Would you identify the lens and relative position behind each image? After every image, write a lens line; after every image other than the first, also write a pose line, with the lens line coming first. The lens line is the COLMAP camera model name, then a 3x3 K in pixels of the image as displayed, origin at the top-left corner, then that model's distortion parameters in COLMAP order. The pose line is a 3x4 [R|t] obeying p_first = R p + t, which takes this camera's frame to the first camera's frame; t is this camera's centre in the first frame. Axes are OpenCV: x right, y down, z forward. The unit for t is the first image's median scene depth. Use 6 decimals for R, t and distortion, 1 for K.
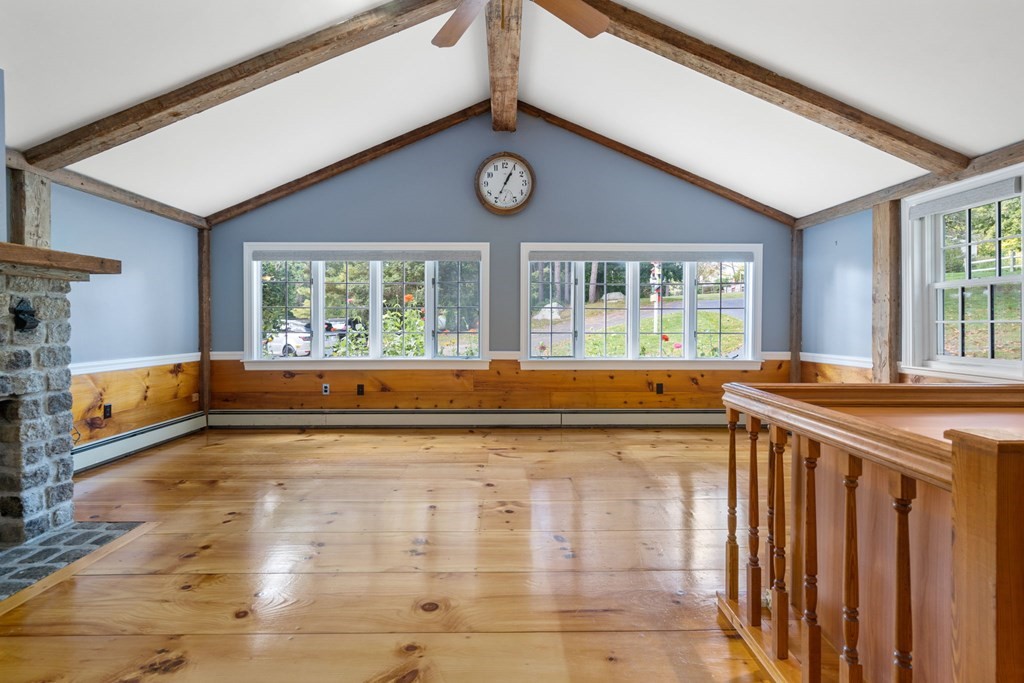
lens RADIAL K [[485.0, 0, 505.1], [0, 485.0, 322.4], [0, 0, 1]] dist [-0.003504, 0.000170]
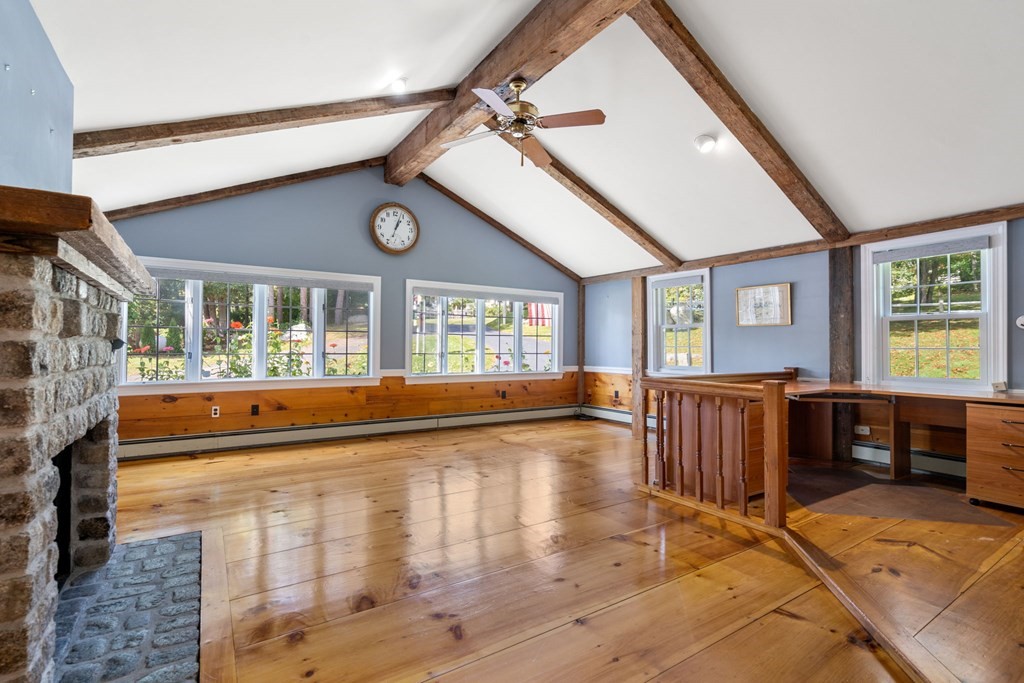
lens RADIAL K [[485.0, 0, 505.1], [0, 485.0, 322.4], [0, 0, 1]] dist [-0.003504, 0.000170]
pose [[0.842896, 0.031943, 0.537128, -0.409874], [-0.007605, 0.998844, -0.047467, -0.000513], [-0.538023, 0.035925, 0.842164, -0.146760]]
